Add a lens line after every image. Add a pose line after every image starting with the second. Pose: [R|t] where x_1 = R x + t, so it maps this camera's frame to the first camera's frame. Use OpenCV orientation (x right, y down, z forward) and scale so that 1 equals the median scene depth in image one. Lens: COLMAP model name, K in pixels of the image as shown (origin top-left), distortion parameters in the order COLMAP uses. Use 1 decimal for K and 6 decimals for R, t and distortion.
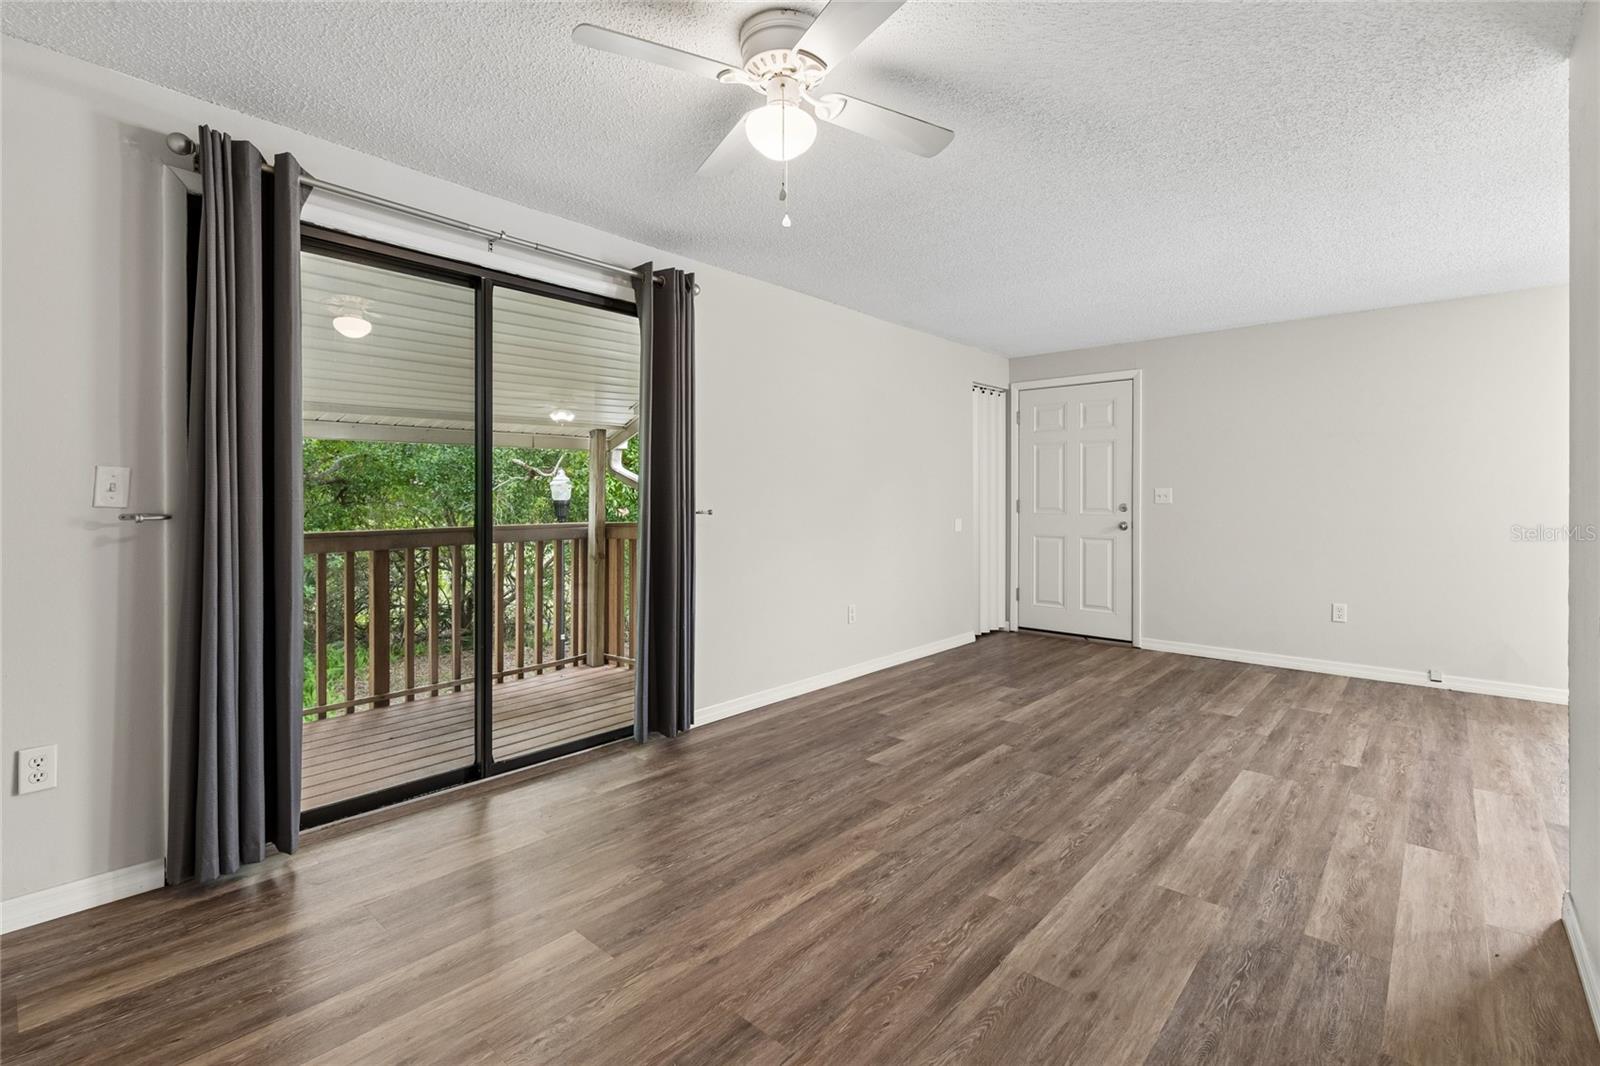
lens RADIAL K [[725.2, 0, 795.3], [0, 725.2, 500.2], [0, 0, 1]] dist [0.002991, -0.001475]
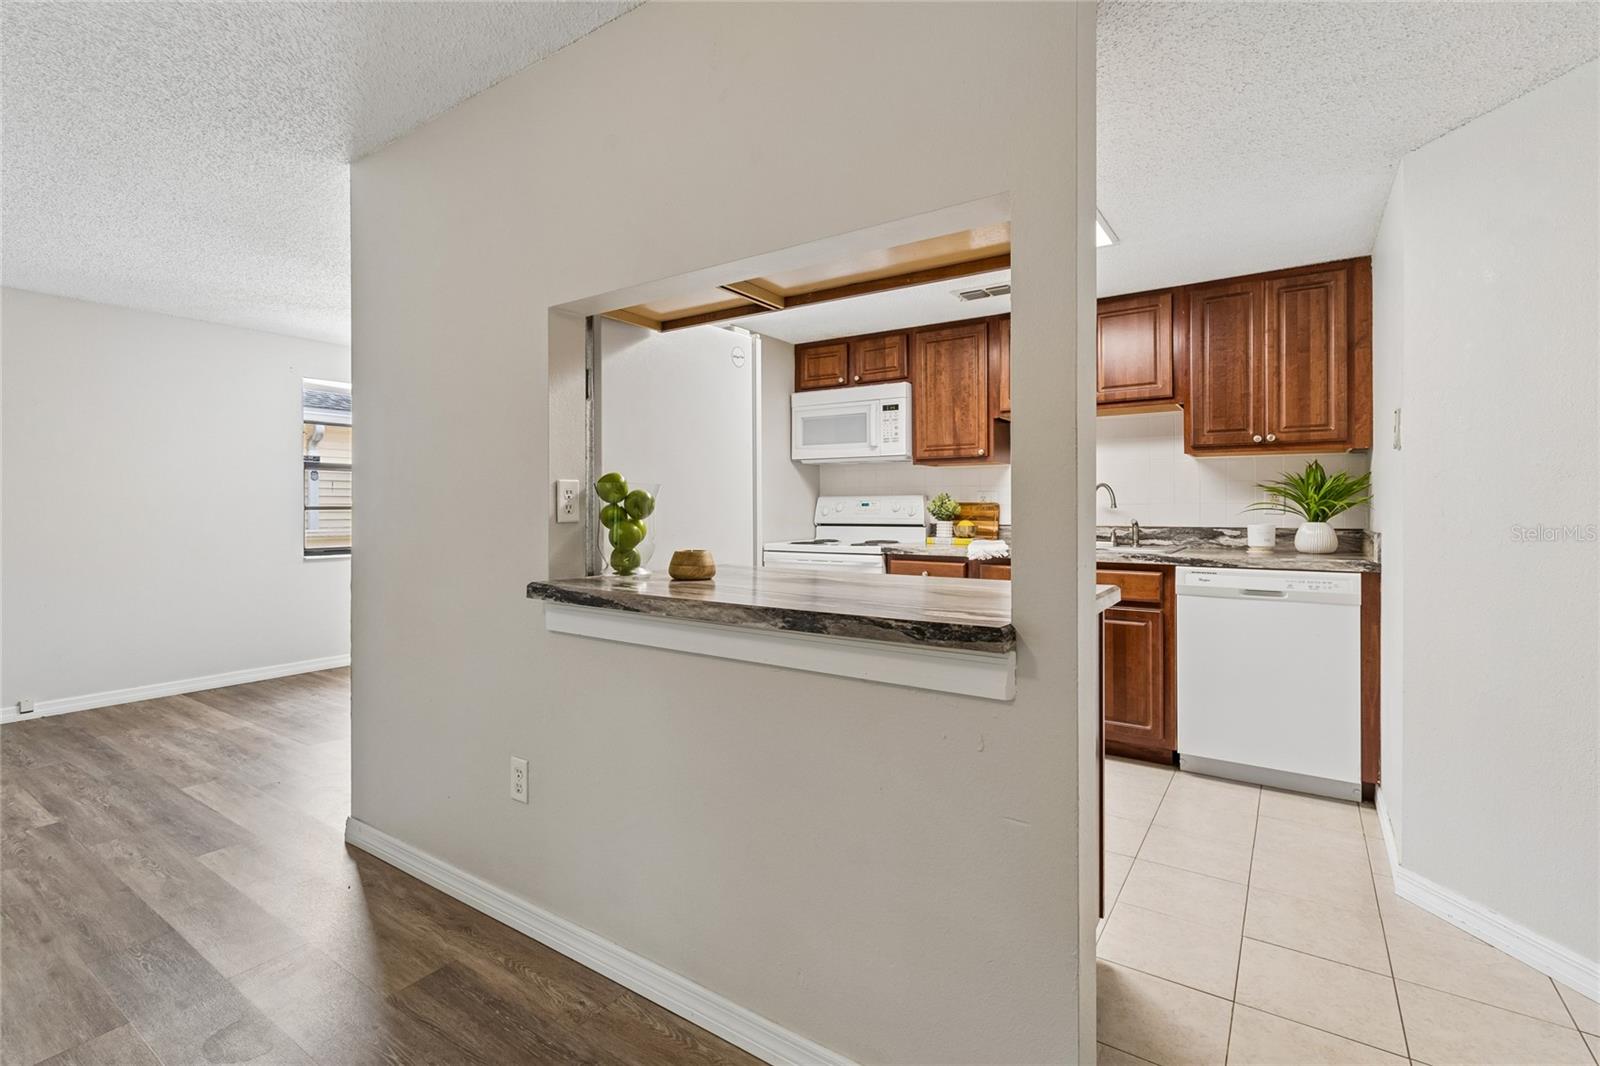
lens RADIAL K [[732.7, 0, 787.8], [0, 732.7, 502.0], [0, 0, 1]] dist [0.000330, 0.000852]
pose [[-0.125318, 0.007700, 0.992087, -0.210872], [0.005801, 0.999958, -0.007028, 0.000609], [-0.992100, 0.004874, -0.125358, 0.268368]]
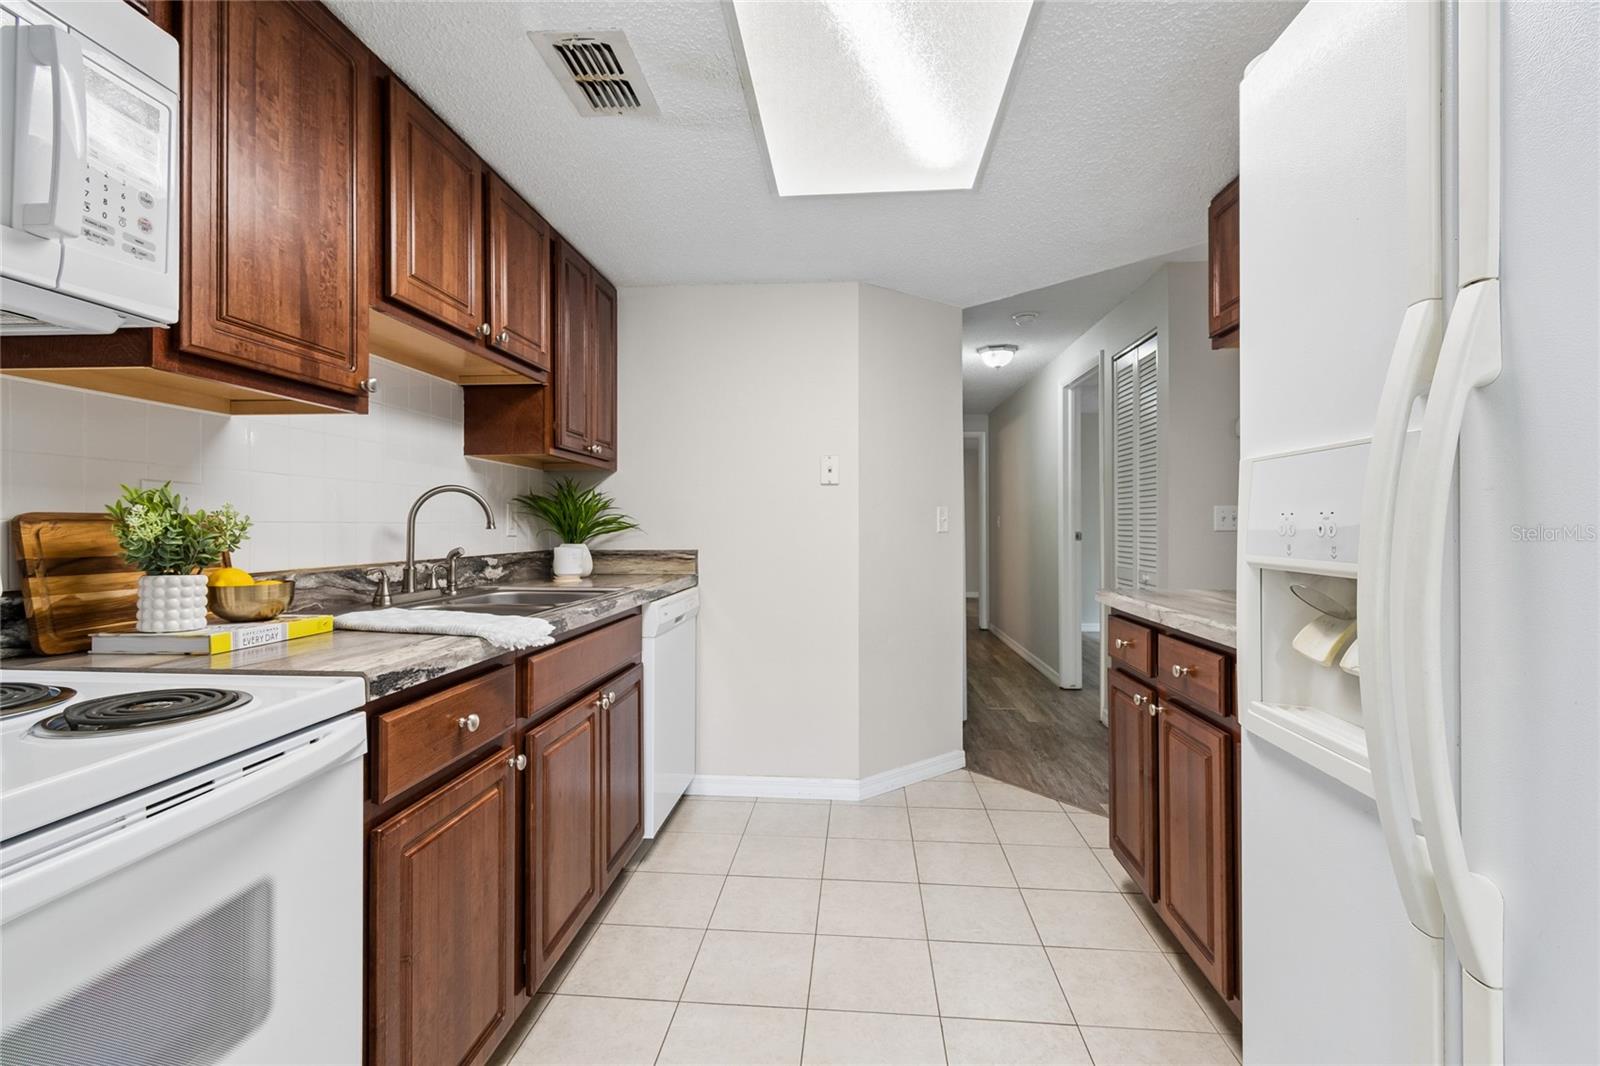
lens RADIAL K [[718.7, 0, 803.3], [0, 718.7, 523.3], [0, 0, 1]] dist [-0.000781, -0.000358]
pose [[-0.796342, 0.000555, -0.604846, 1.120175], [0.000935, 1.000000, -0.000313, -0.000103], [0.604845, -0.000814, -0.796343, 0.335017]]
